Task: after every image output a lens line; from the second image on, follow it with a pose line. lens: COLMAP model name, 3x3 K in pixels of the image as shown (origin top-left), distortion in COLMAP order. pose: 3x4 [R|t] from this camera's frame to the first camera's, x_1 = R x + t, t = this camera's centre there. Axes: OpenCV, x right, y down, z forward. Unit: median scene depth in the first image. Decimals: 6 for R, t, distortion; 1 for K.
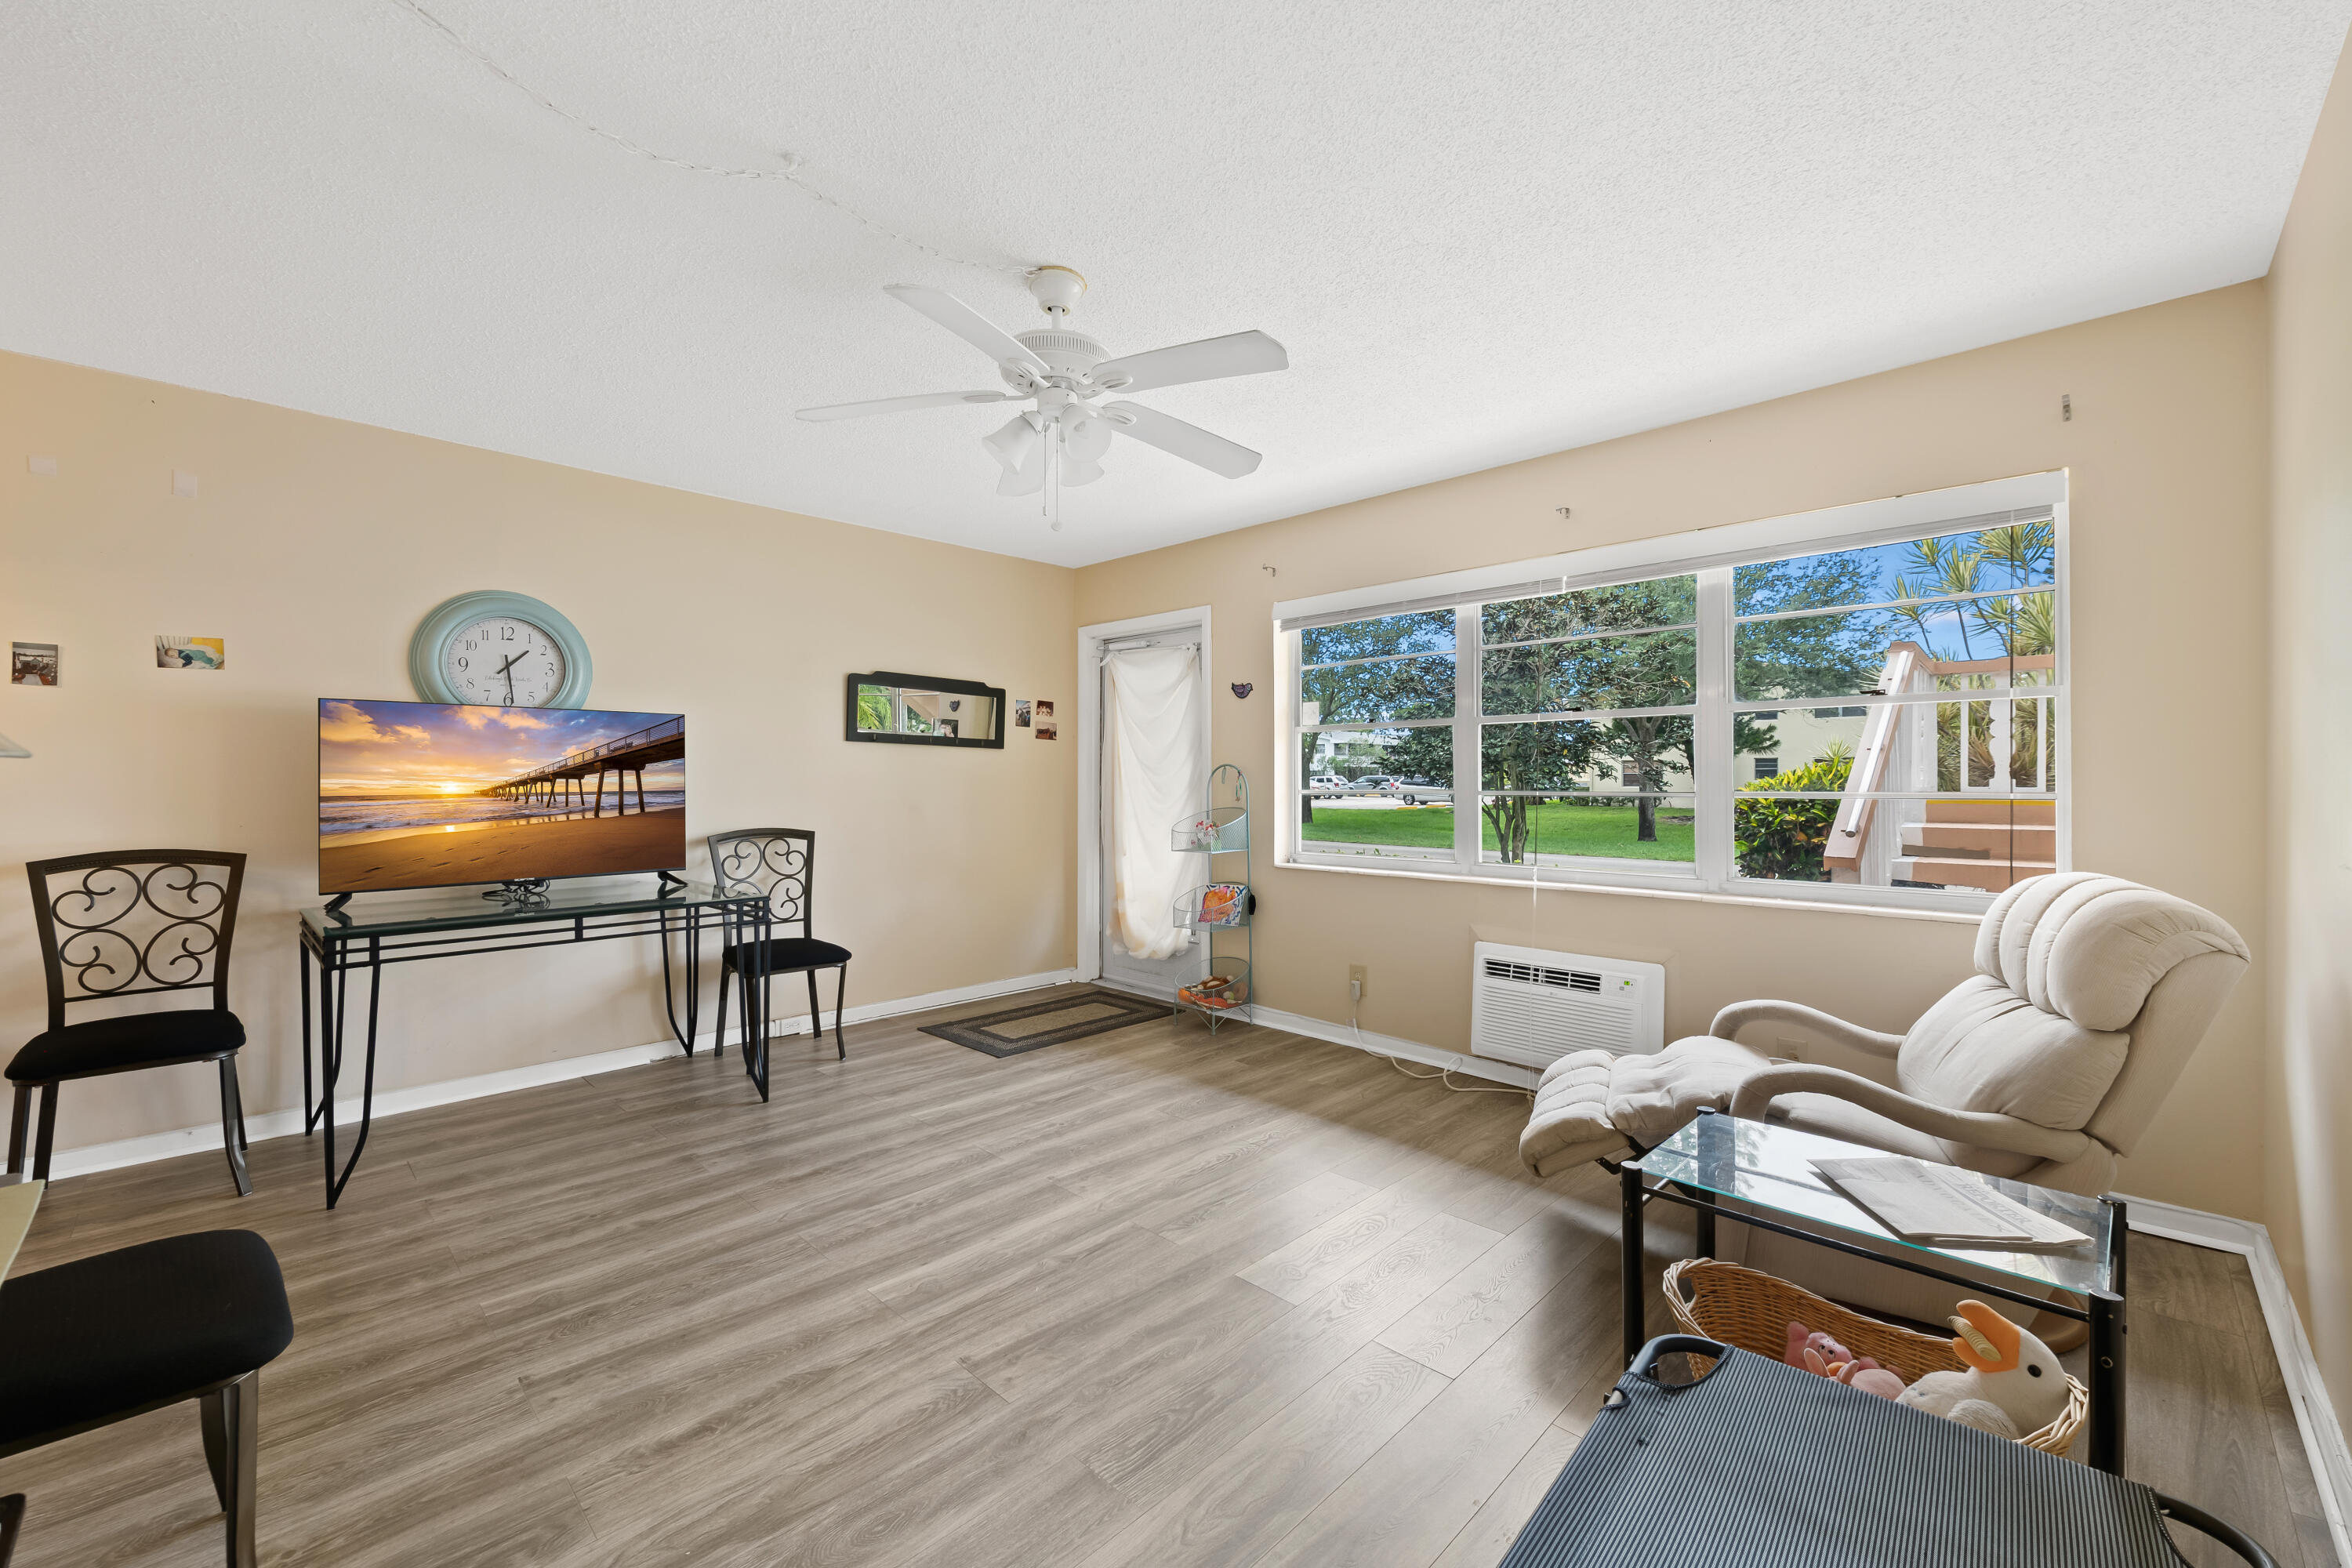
lens RADIAL K [[936.2, 0, 1193.2], [0, 936.2, 791.4], [0, 0, 1]] dist [-0.001915, -0.001106]
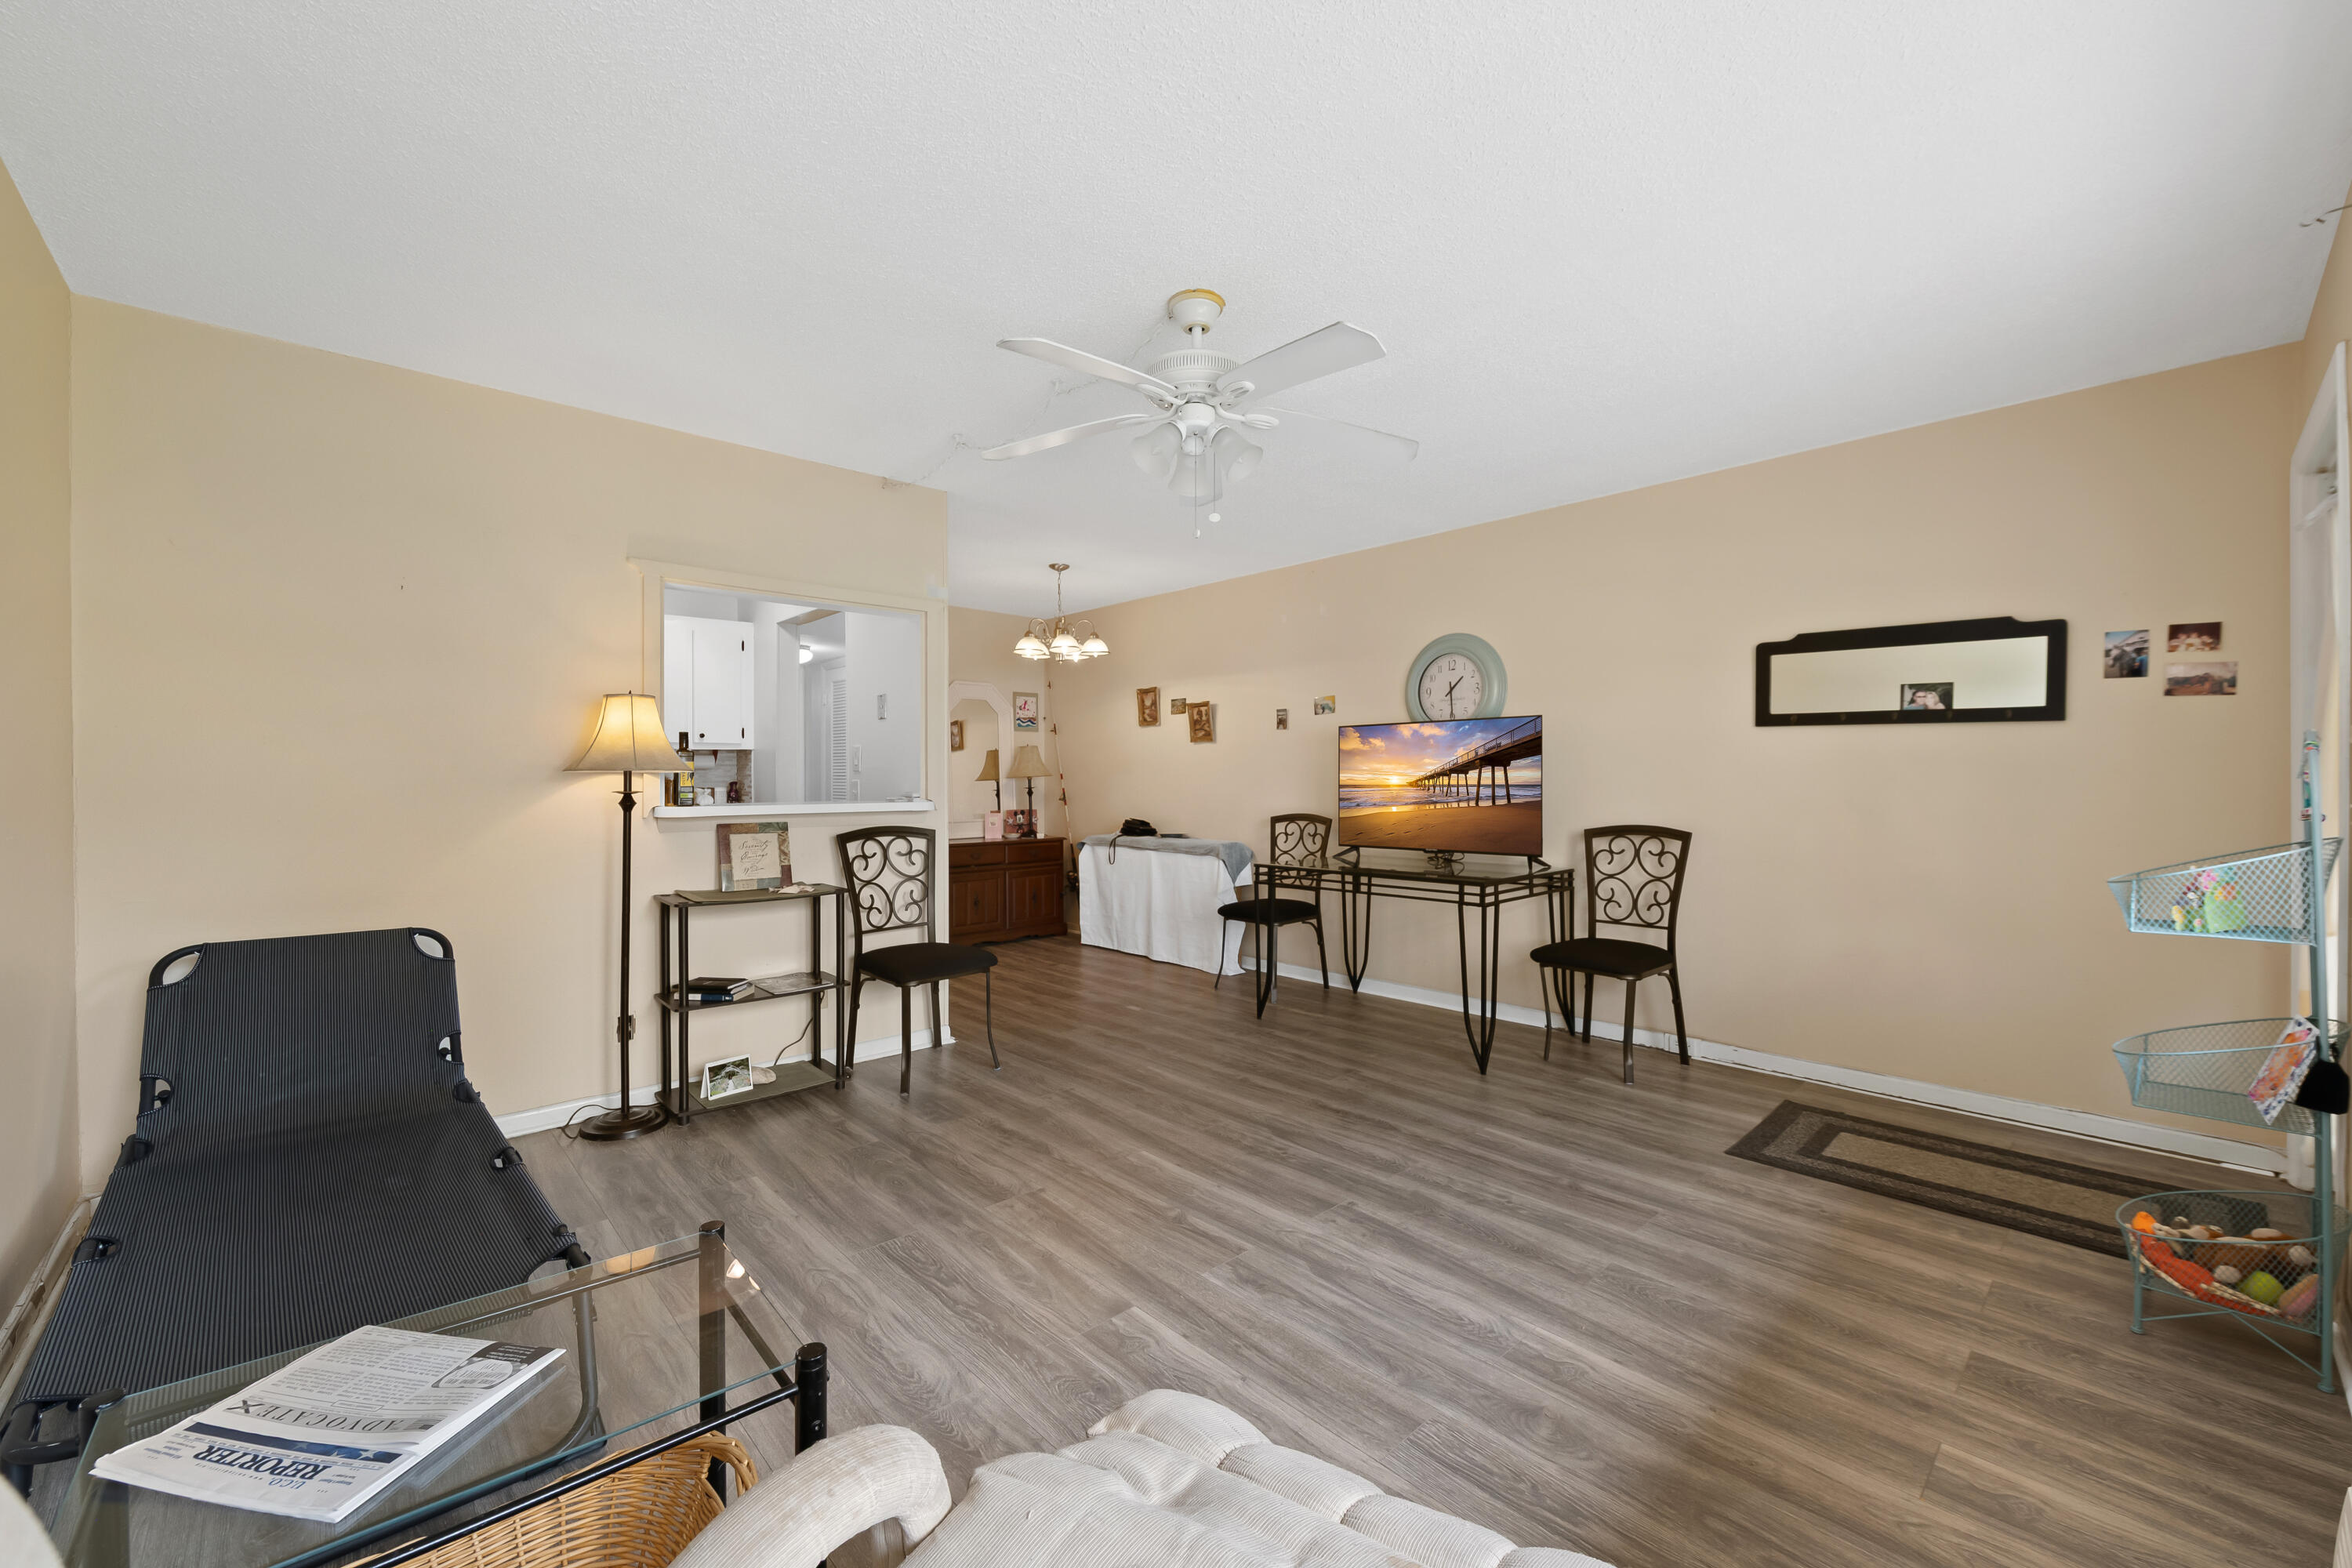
lens RADIAL K [[929.5, 0, 1187.2], [0, 929.5, 782.8], [0, 0, 1]] dist [0.000216, -0.001921]
pose [[-0.050855, 0.003587, -0.998700, 0.600577], [-0.011414, 0.999926, 0.004172, -0.002728], [0.998641, 0.011612, -0.050810, 0.685897]]
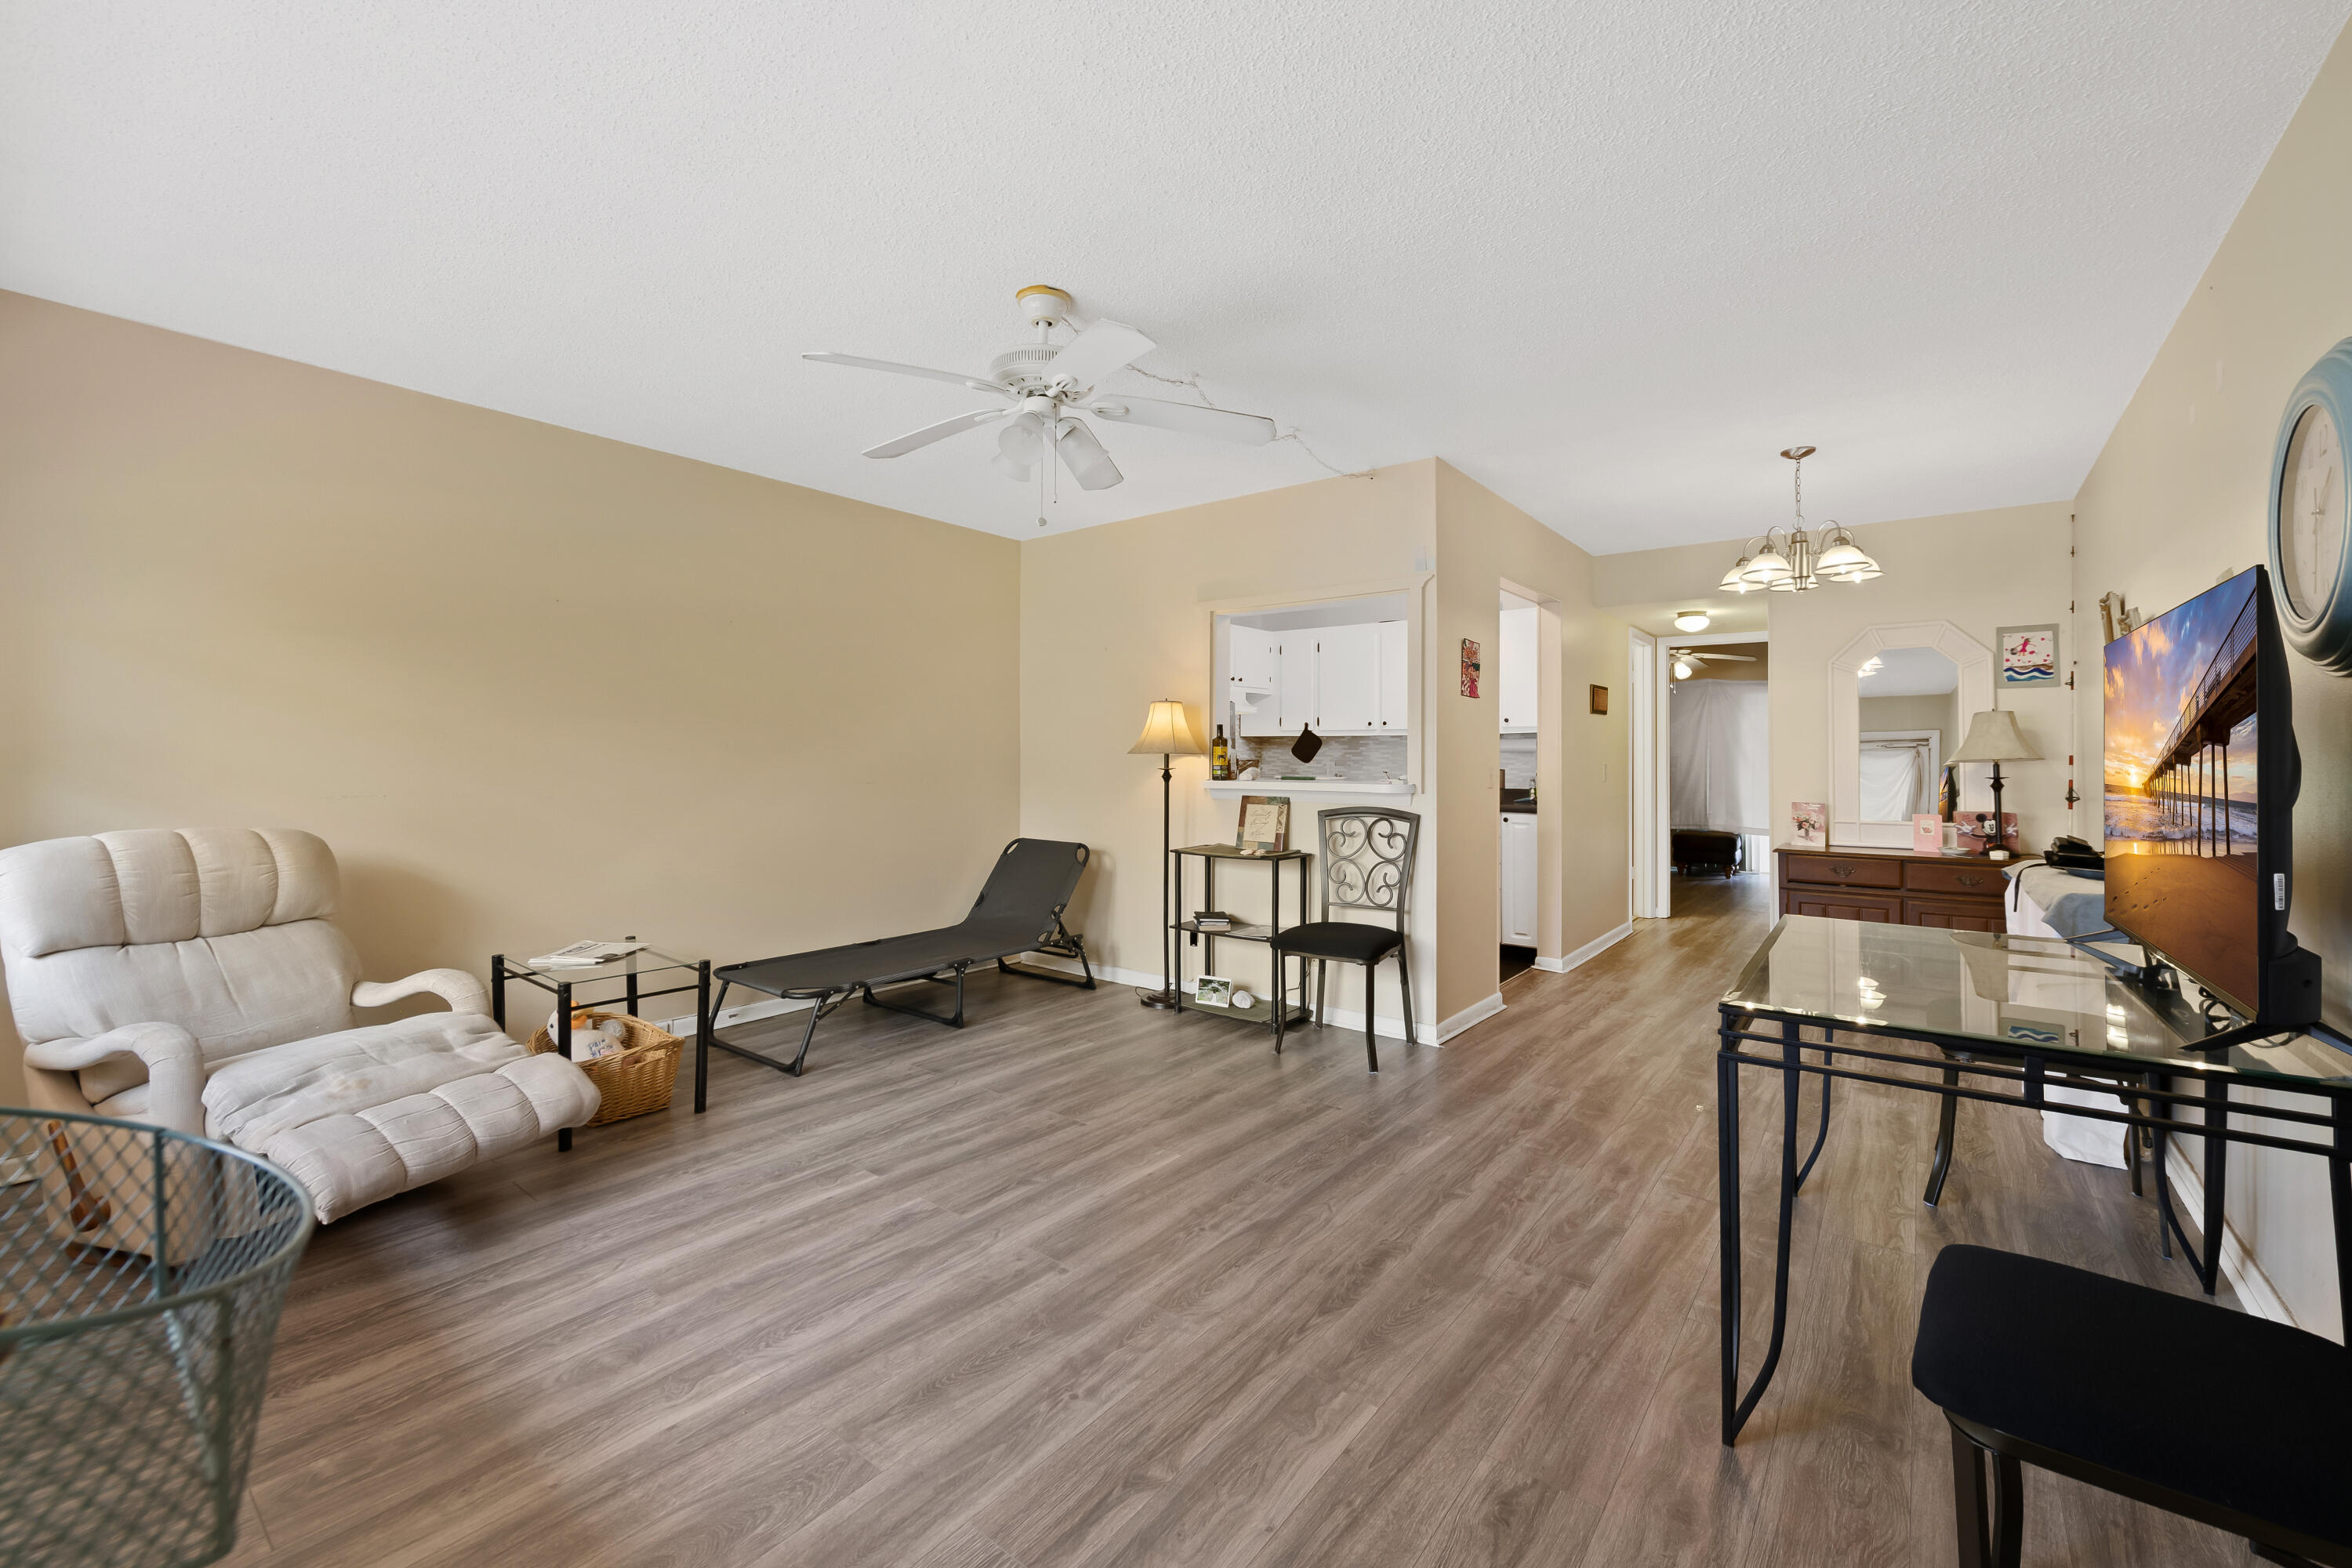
lens RADIAL K [[948.7, 0, 1182.2], [0, 948.7, 740.0], [0, 0, 1]] dist [-0.000042, -0.000570]
pose [[-0.994582, -0.007218, -0.103702, -0.129163], [-0.006635, 0.999960, -0.005957, -0.015830], [0.103741, -0.005236, -0.994591, 1.395784]]
